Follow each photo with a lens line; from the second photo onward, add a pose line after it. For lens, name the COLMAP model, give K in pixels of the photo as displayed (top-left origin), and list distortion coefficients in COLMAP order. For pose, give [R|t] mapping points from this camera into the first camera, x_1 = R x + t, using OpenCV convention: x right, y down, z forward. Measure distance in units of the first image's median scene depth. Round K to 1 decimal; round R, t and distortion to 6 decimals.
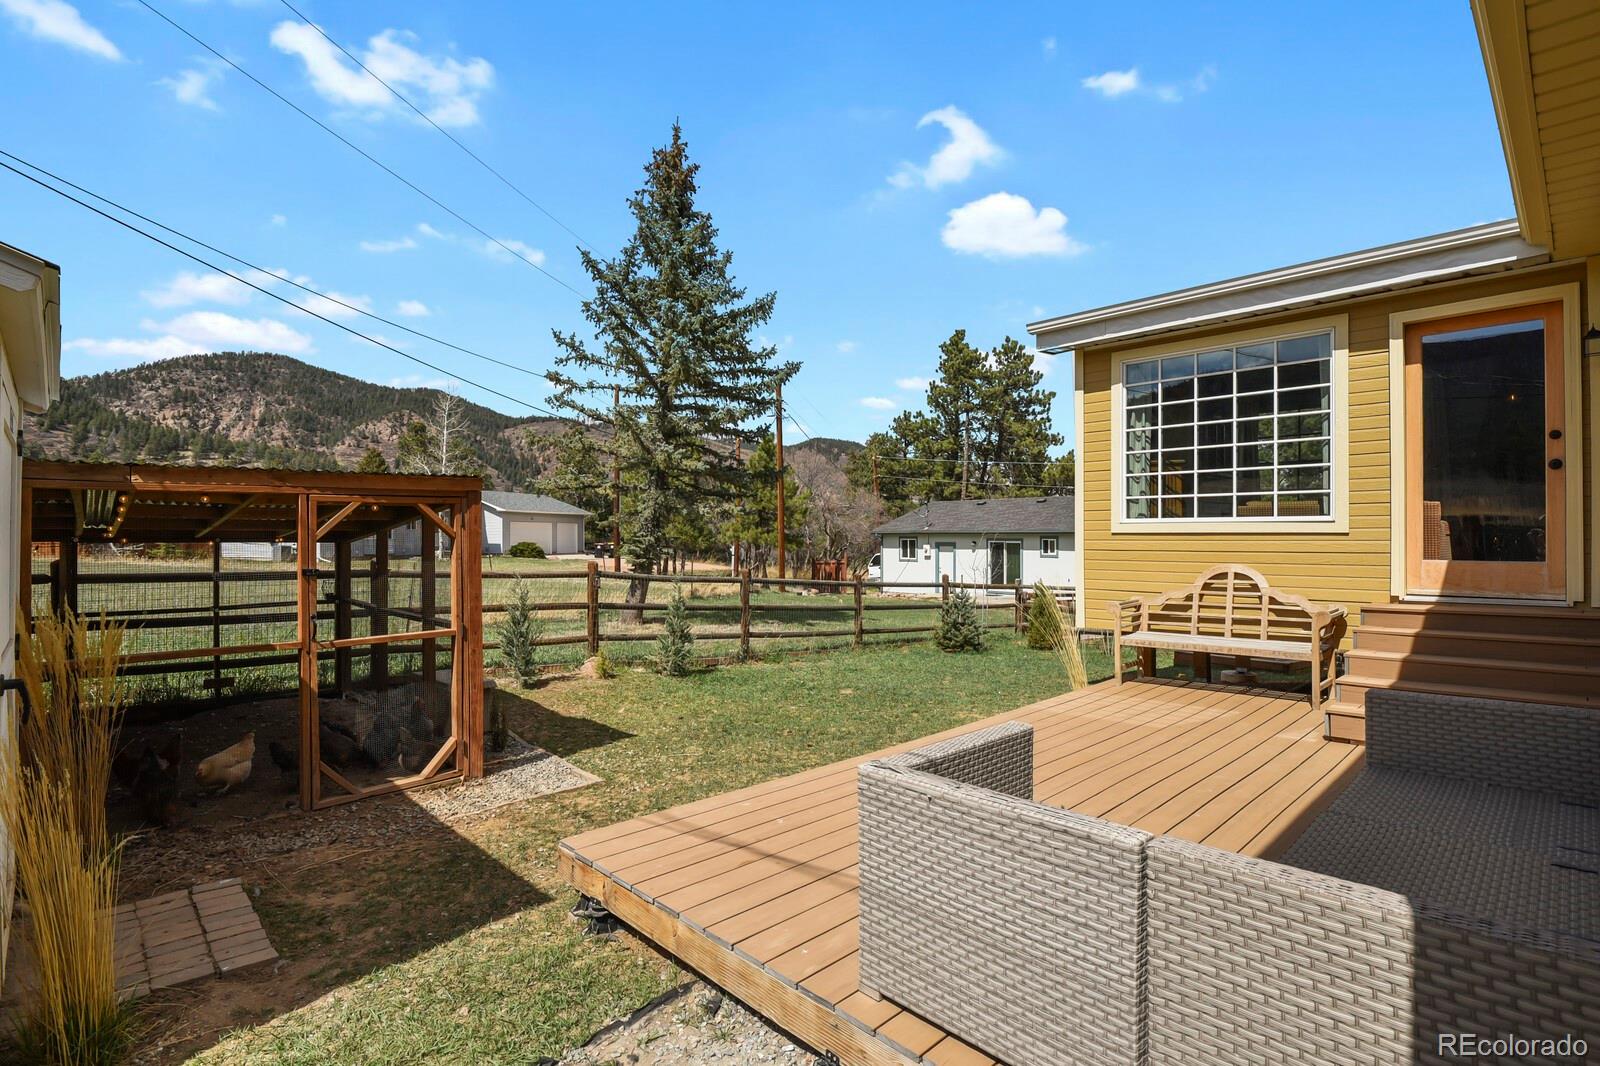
lens RADIAL K [[777.4, 0, 808.1], [0, 777.4, 533.8], [0, 0, 1]] dist [-0.002830, -0.008554]
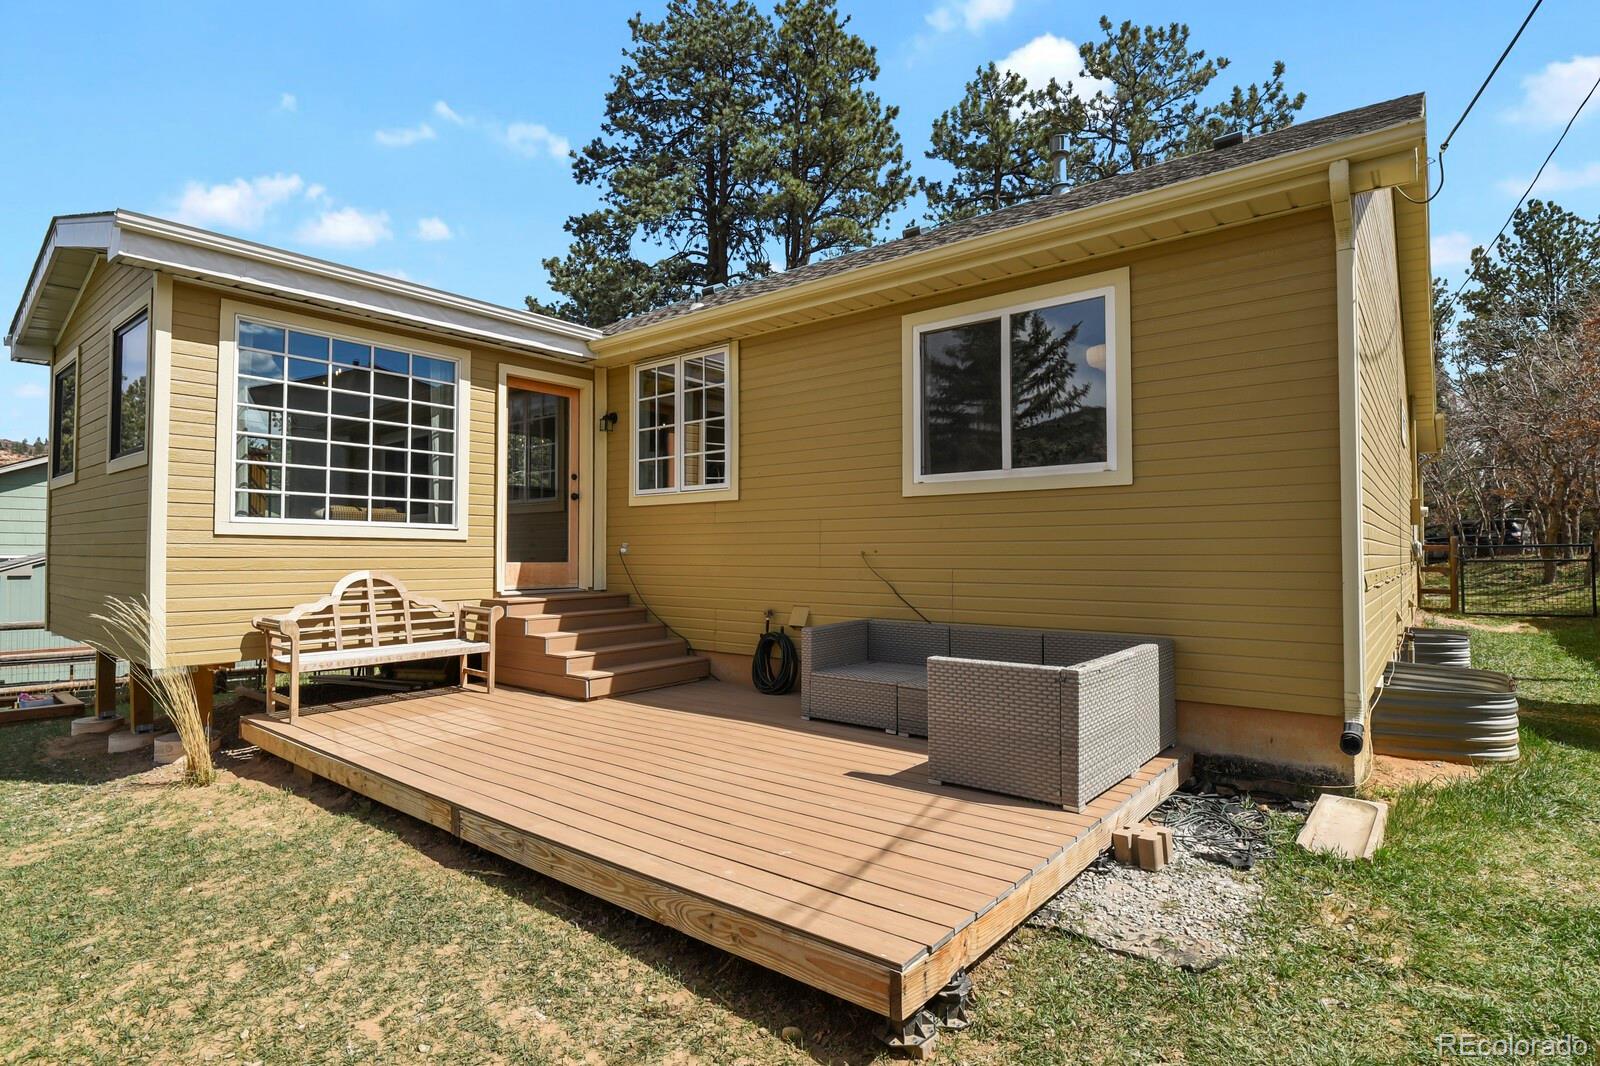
lens RADIAL K [[810.3, 0, 800.0], [0, 810.3, 533.0], [0, 0, 1]] dist [0.000766, 0.000067]
pose [[-0.114345, 0.031577, 0.992939, -0.546703], [-0.003620, 0.999475, -0.032201, 0.025032], [-0.993435, -0.007276, -0.114170, 0.631566]]
